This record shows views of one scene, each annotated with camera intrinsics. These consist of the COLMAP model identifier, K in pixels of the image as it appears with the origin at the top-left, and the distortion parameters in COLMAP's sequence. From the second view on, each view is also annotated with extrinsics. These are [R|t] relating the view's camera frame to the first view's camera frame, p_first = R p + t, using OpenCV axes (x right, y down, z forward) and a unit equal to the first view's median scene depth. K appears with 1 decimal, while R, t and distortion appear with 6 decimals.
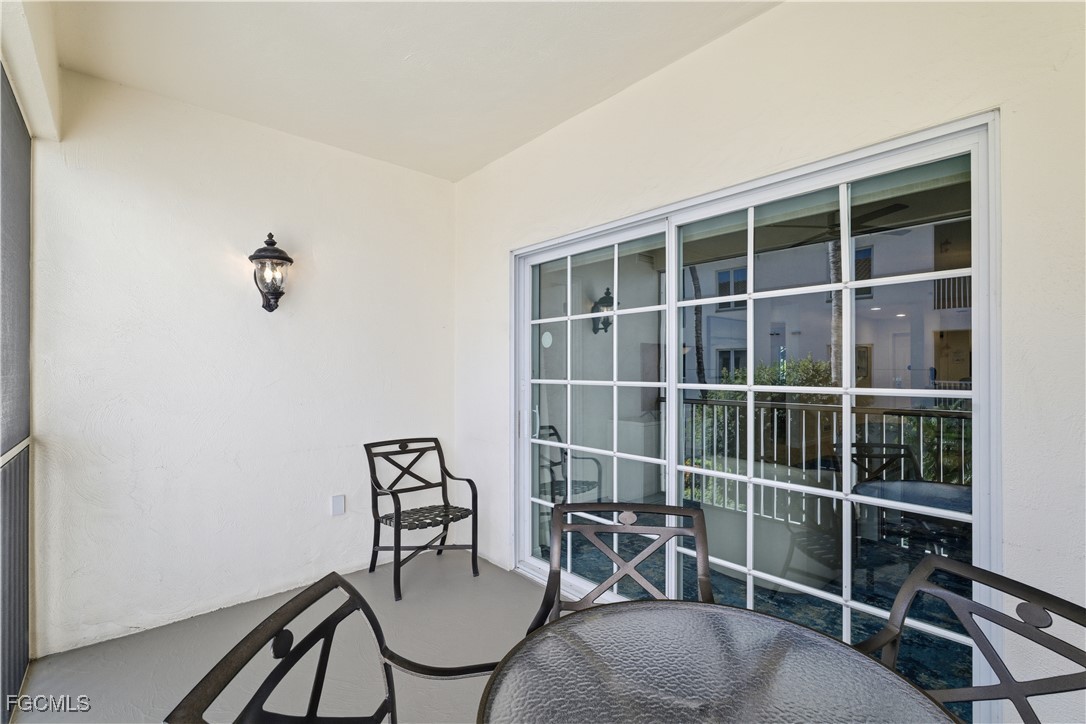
lens RADIAL K [[491.5, 0, 542.8], [0, 491.5, 366.3], [0, 0, 1]] dist [-0.008883, 0.001343]
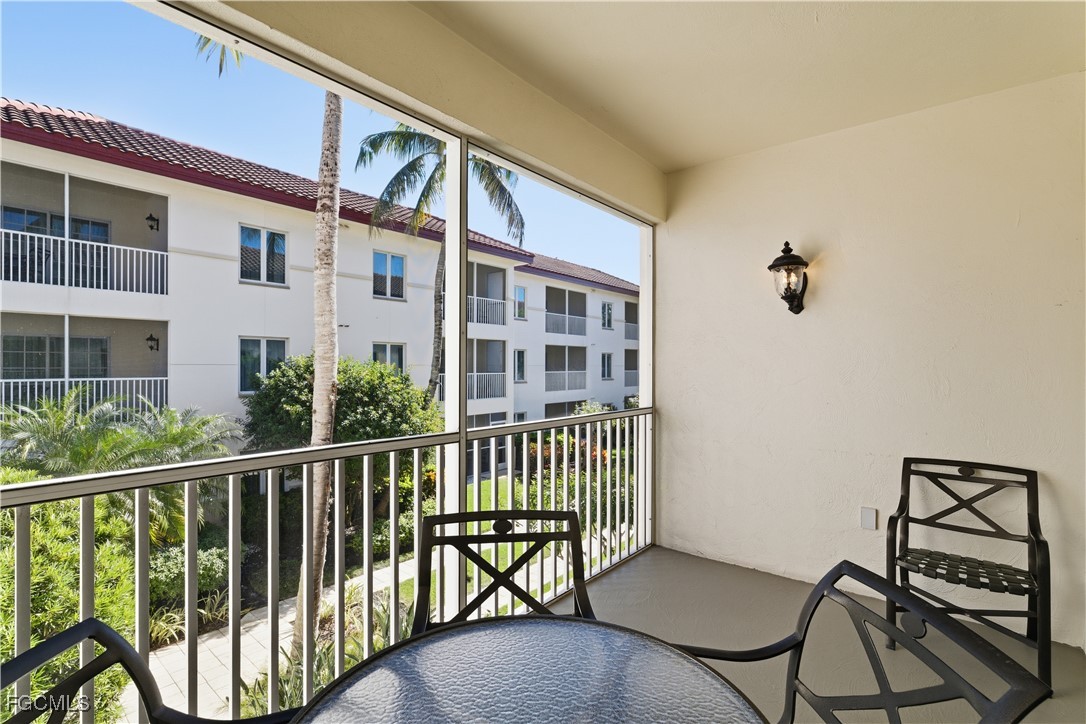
lens RADIAL K [[499.5, 0, 546.4], [0, 499.5, 367.8], [0, 0, 1]] dist [-0.012043, 0.007496]
pose [[0.155611, 0.001249, -0.987818, 0.420484], [0.004036, 0.999990, 0.001900, 0.001439], [0.987810, -0.004282, 0.155604, 0.288547]]
